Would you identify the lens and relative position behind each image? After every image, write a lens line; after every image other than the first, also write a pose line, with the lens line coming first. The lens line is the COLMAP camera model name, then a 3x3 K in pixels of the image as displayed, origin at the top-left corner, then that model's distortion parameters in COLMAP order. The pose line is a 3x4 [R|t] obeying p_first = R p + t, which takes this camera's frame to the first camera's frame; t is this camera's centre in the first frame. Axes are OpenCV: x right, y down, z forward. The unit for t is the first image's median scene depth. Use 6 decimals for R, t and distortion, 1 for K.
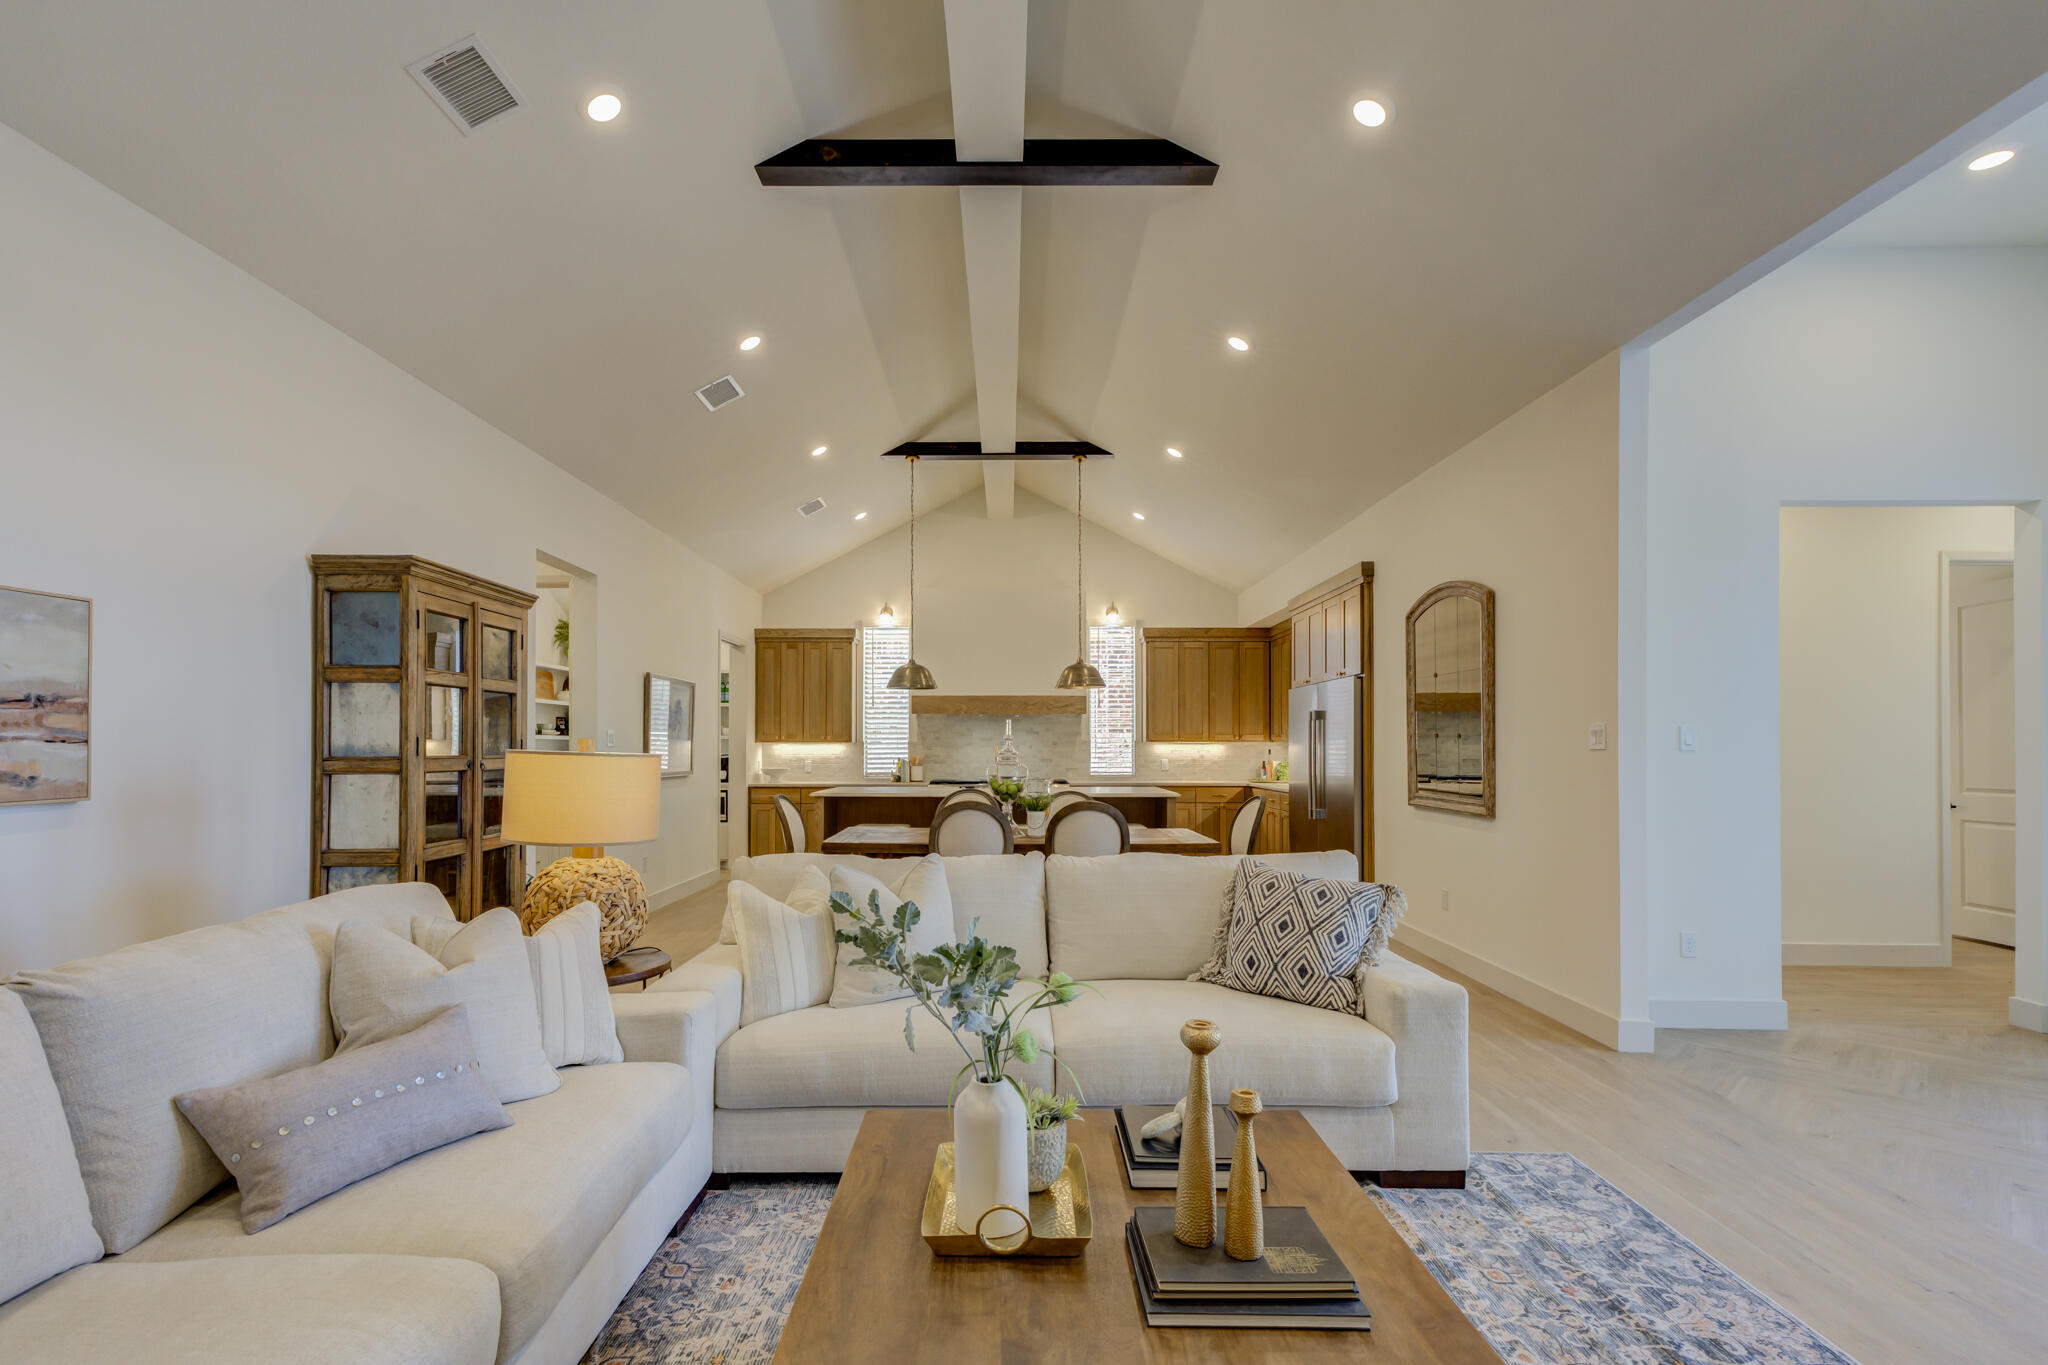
lens RADIAL K [[948.0, 0, 991.7], [0, 948.0, 734.5], [0, 0, 1]] dist [0.025129, 0.008230]
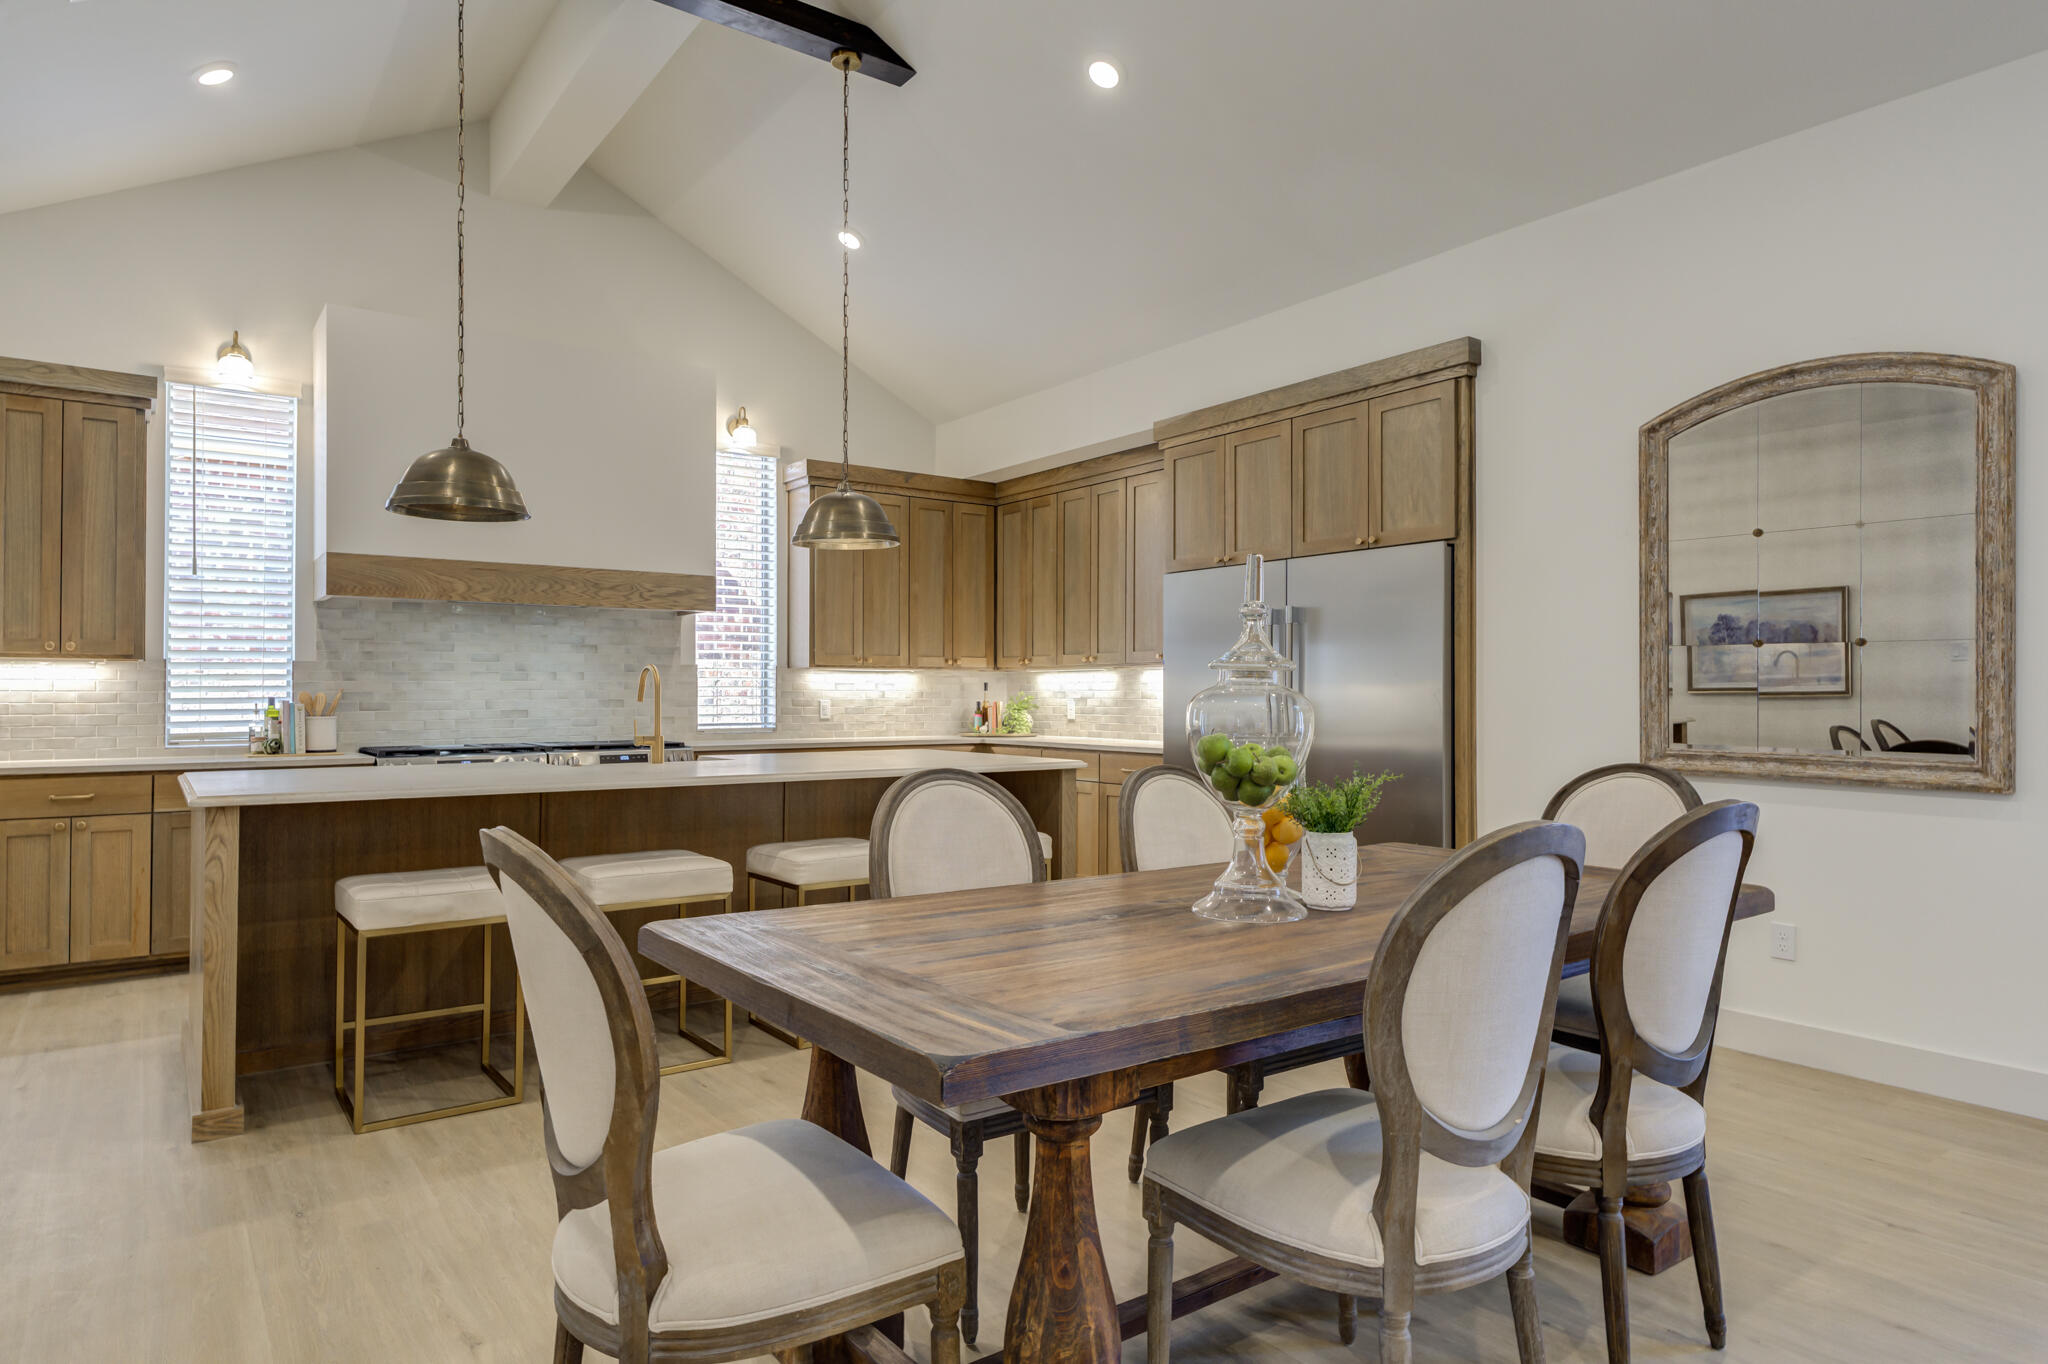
lens RADIAL K [[1204.2, 0, 1022.3], [0, 1204.2, 683.0], [0, 0, 1]] dist [0.006261, 0.000525]
pose [[0.805831, 0.005201, 0.592123, -0.148864], [-0.008364, 0.999962, 0.002600, 0.013588], [-0.592087, -0.007047, 0.805843, 0.364070]]
